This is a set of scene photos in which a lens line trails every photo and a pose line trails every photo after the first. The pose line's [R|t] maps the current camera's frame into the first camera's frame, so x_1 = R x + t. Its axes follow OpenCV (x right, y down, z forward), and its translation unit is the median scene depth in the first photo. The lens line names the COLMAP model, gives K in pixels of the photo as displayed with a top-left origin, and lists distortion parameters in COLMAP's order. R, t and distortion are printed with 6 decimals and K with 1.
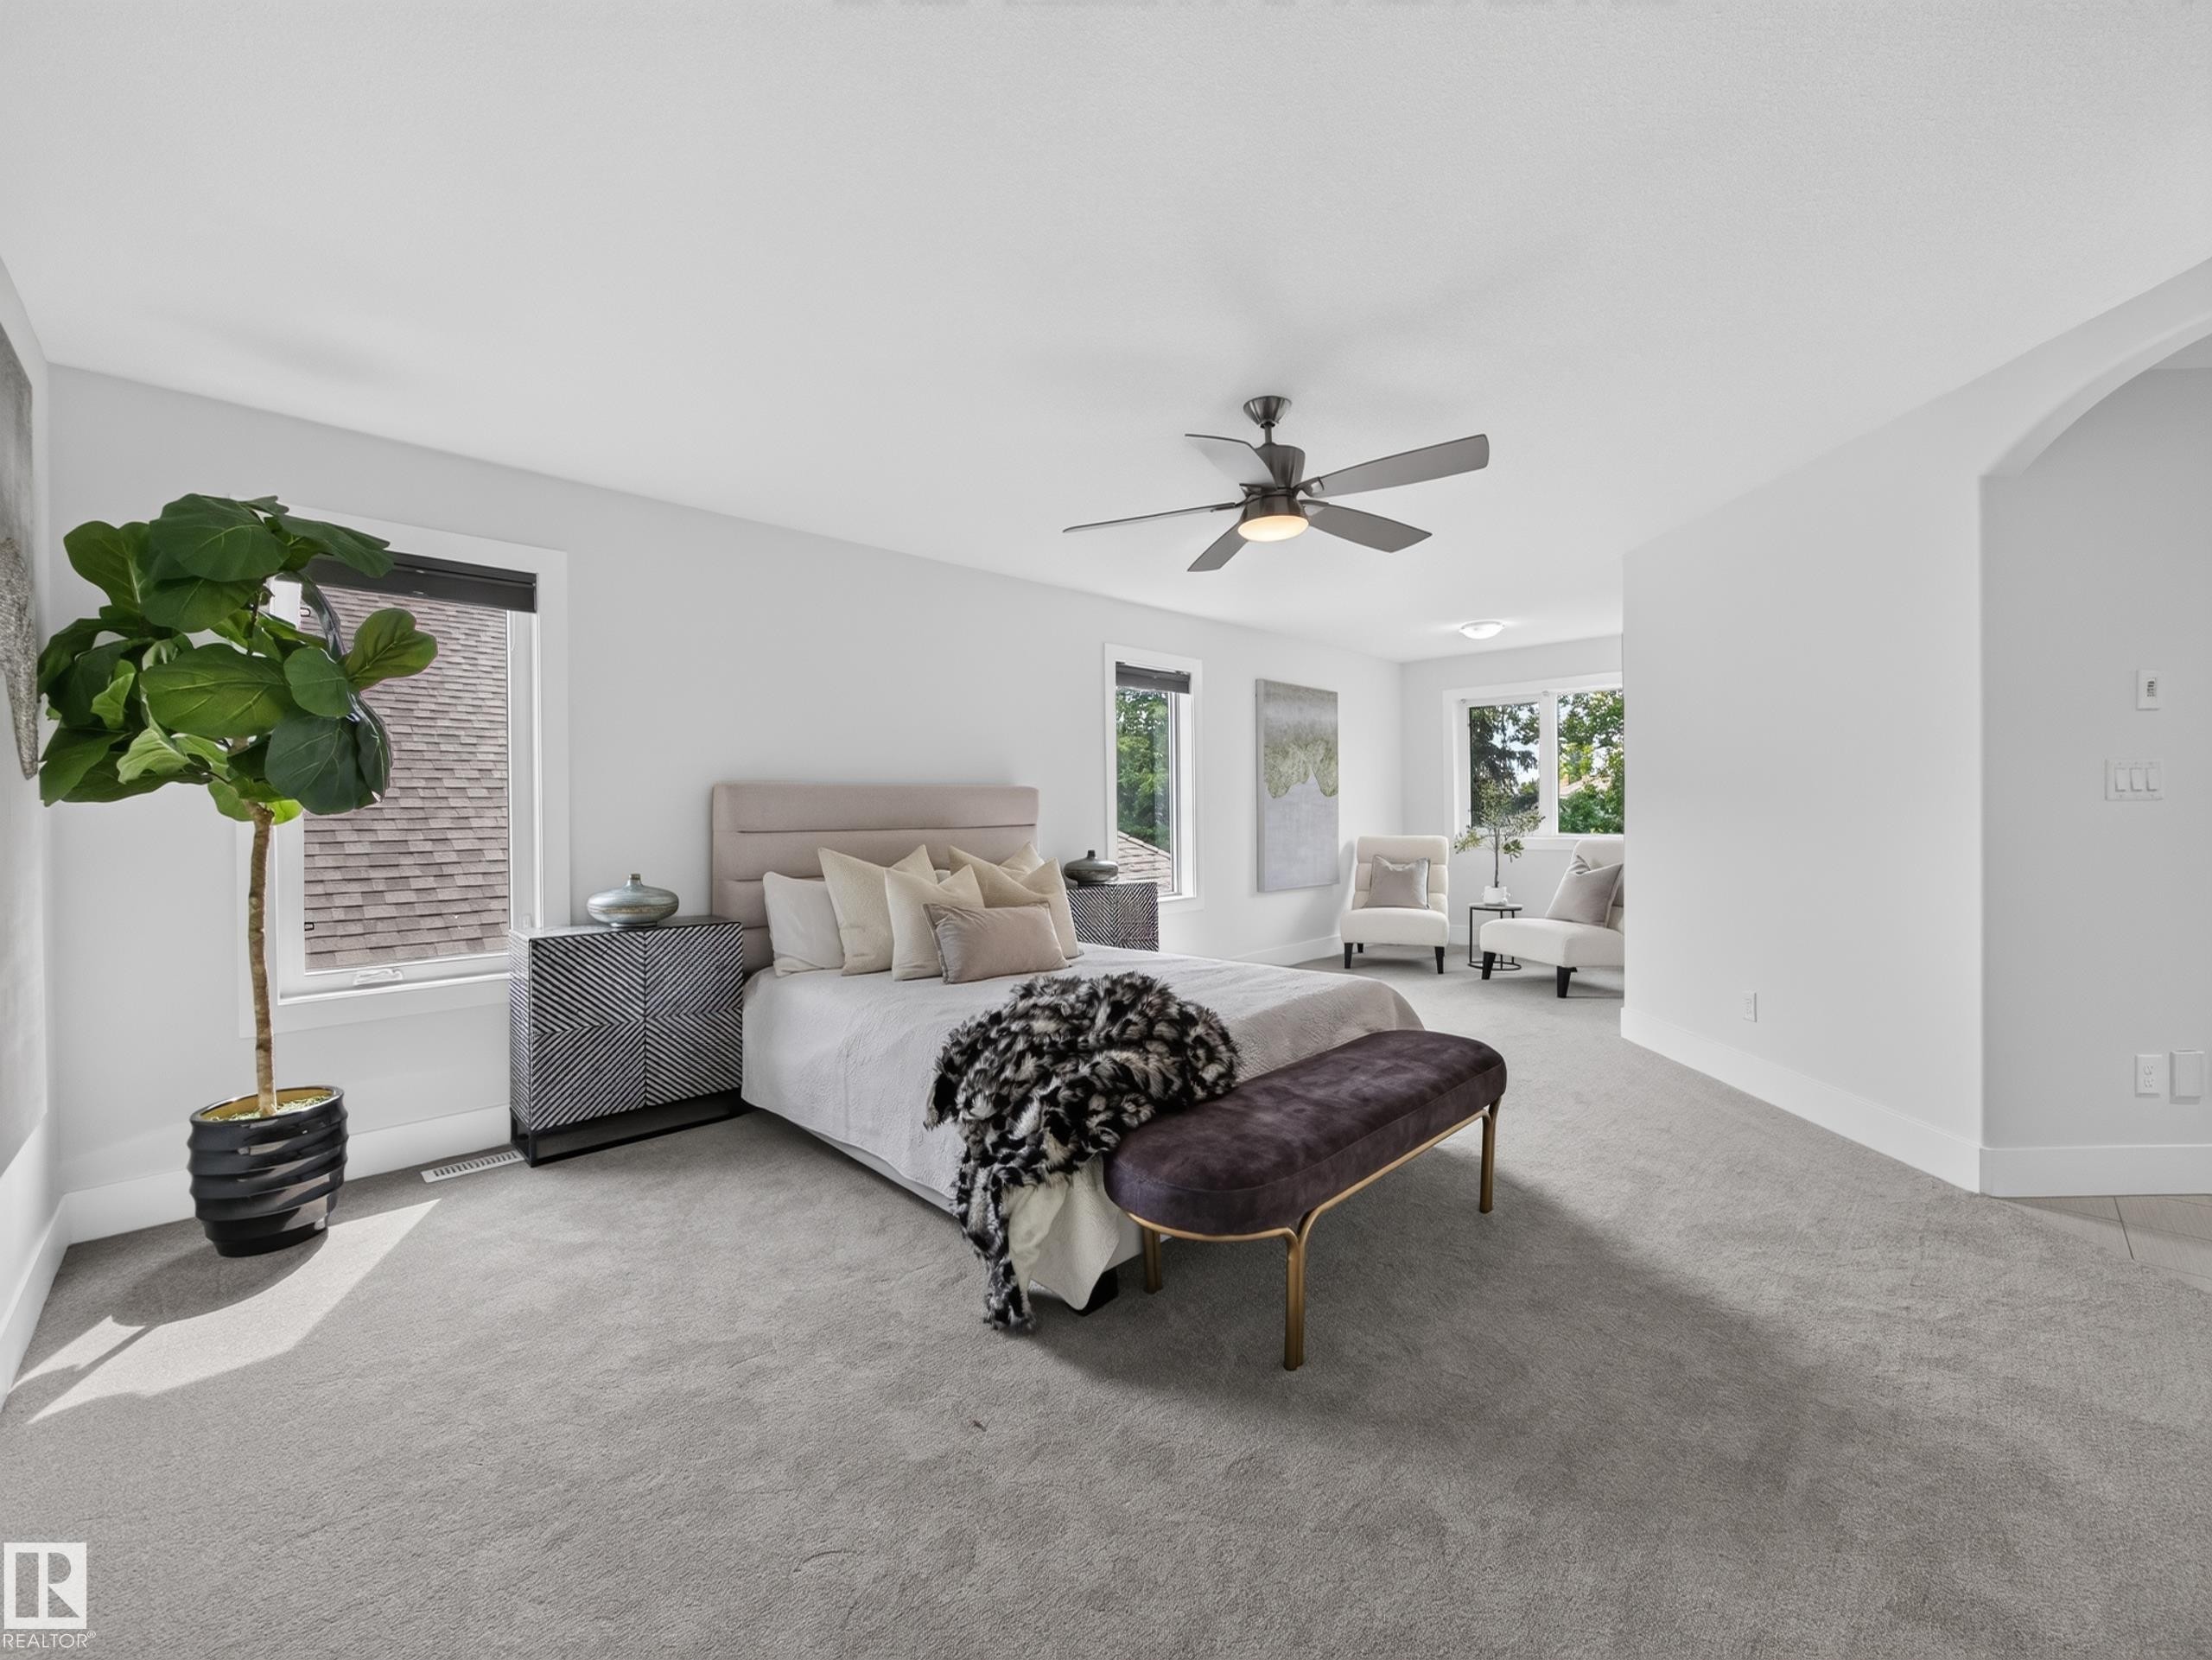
lens RADIAL K [[907.9, 0, 1106.4], [0, 907.9, 813.5], [0, 0, 1]] dist [-0.002408, -0.000156]
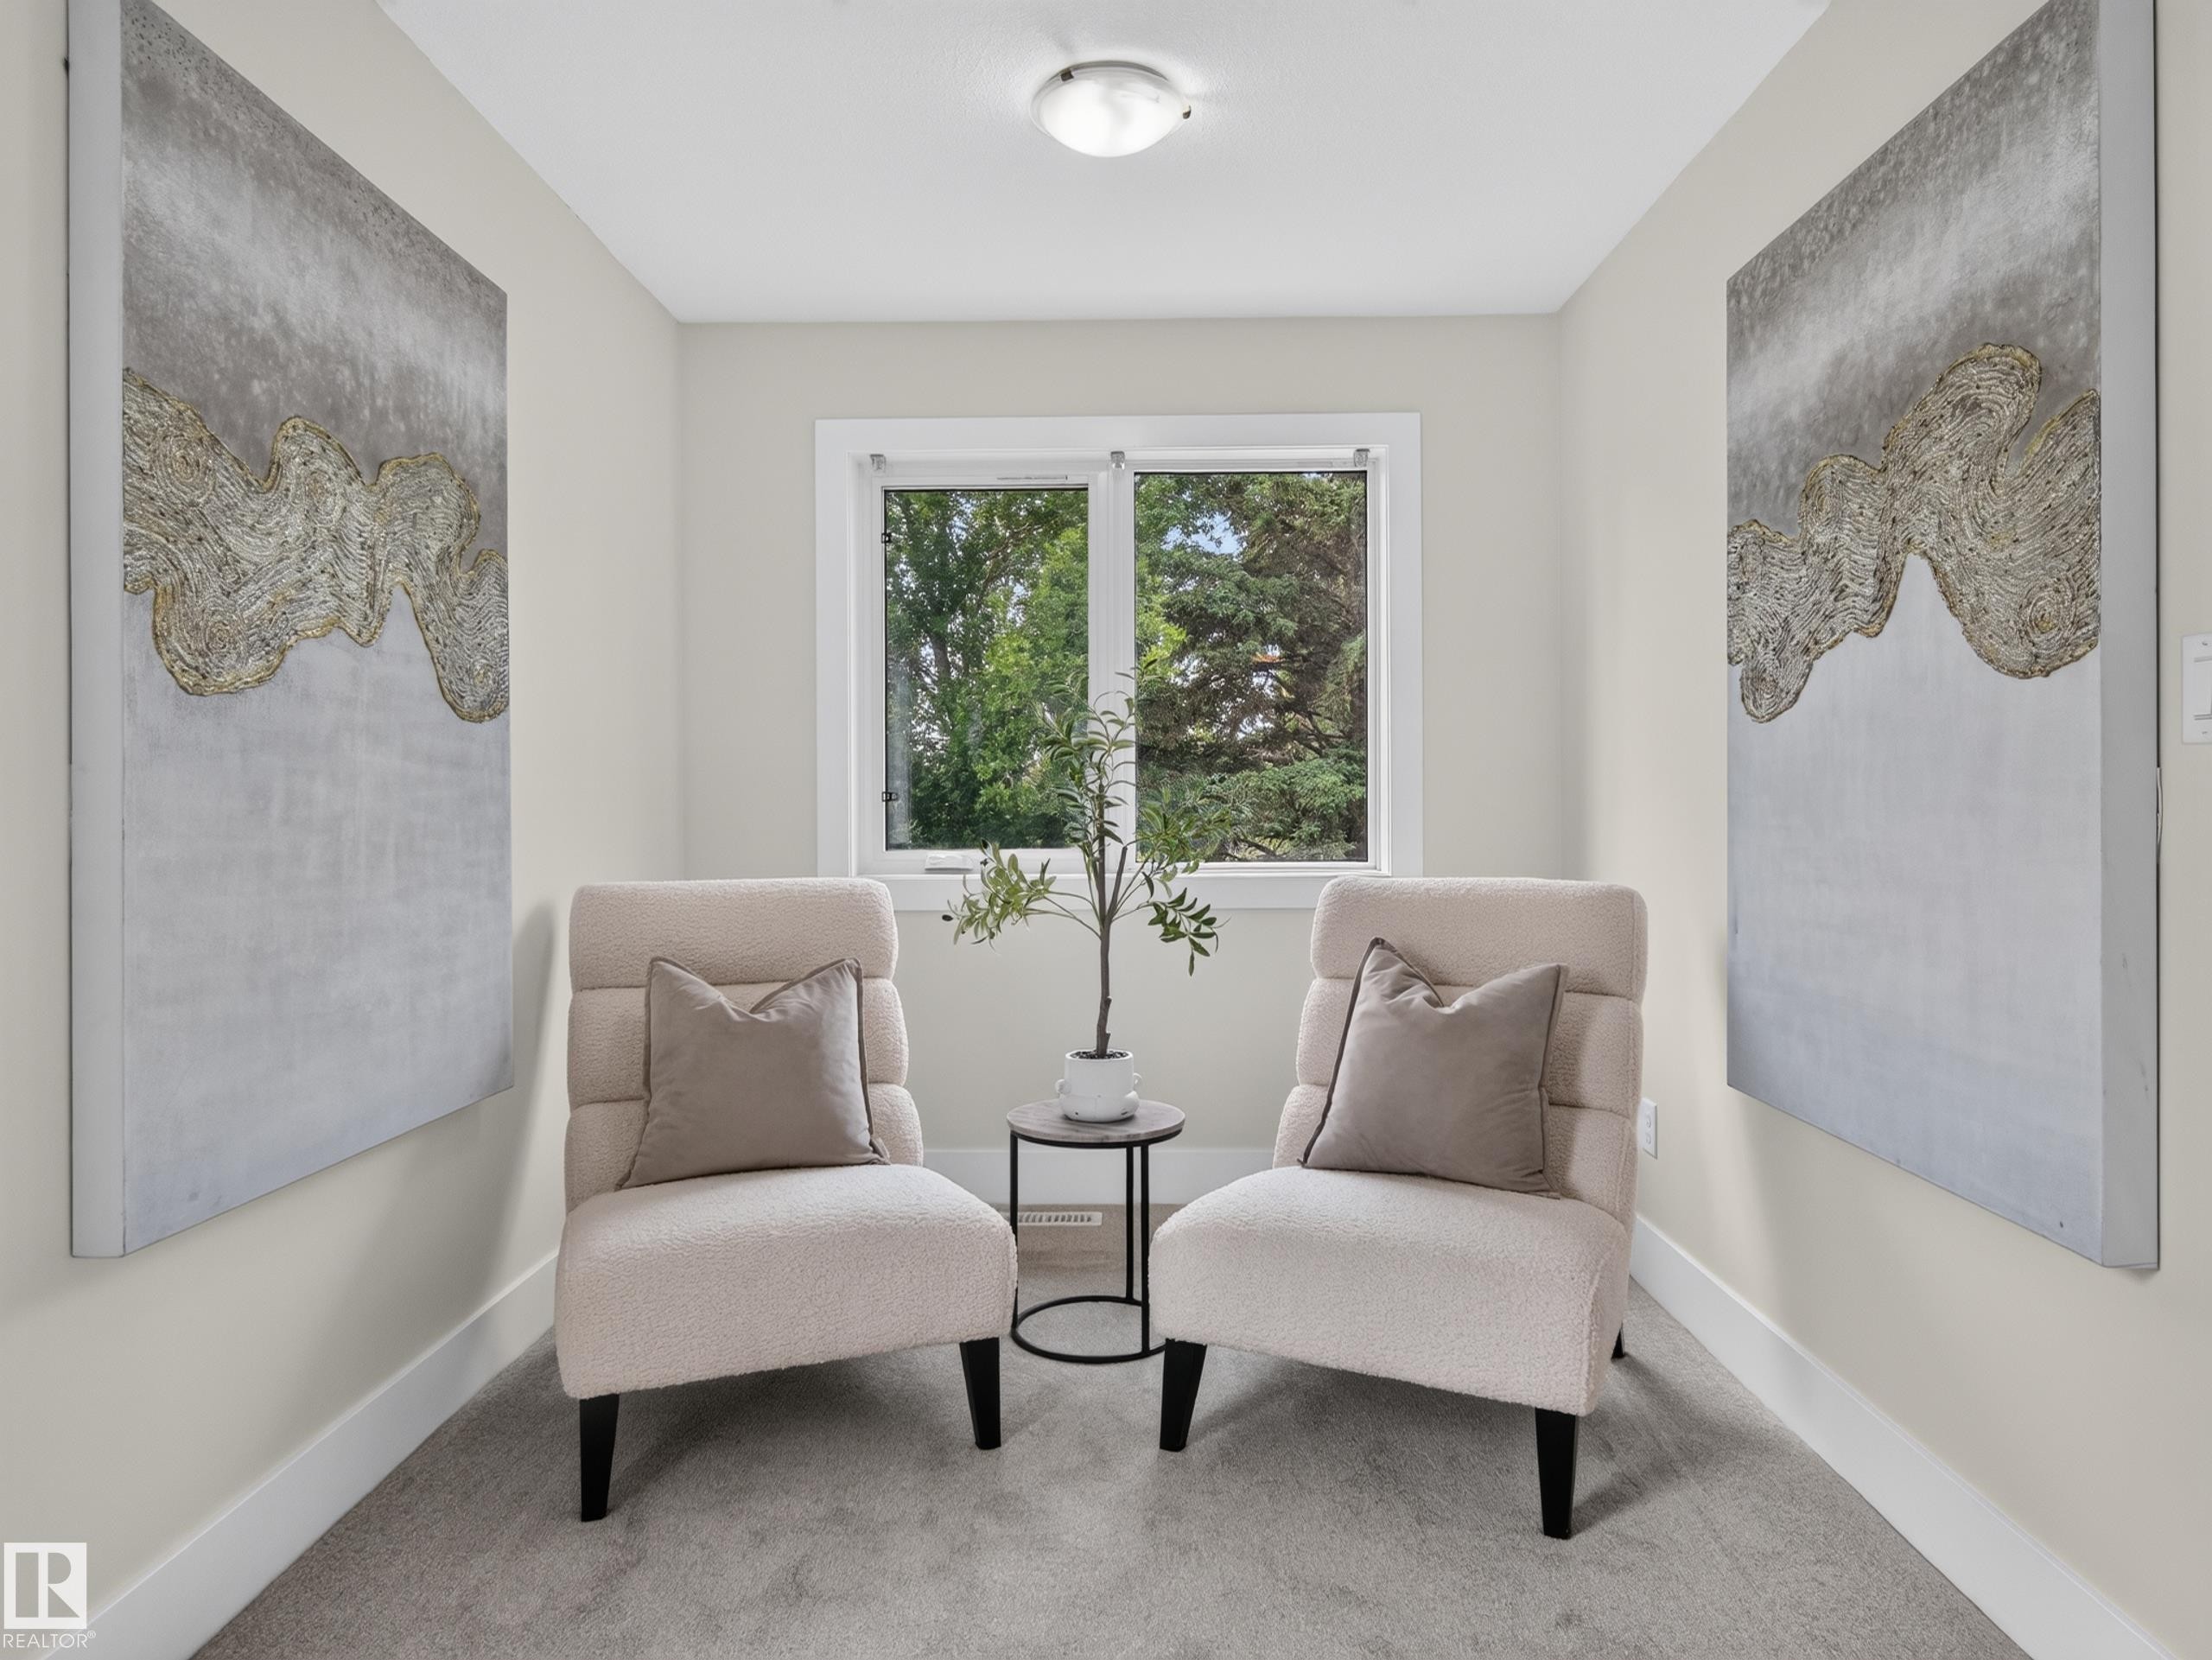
lens RADIAL K [[1348.7, 0, 1104.8], [0, 1348.7, 796.9], [0, 0, 1]] dist [0.001909, 0.000248]
pose [[0.711927, 0.009853, 0.702185, 0.120894], [-0.000669, 0.999911, -0.013352, 0.004826], [-0.702253, 0.009036, 0.711870, 0.654014]]
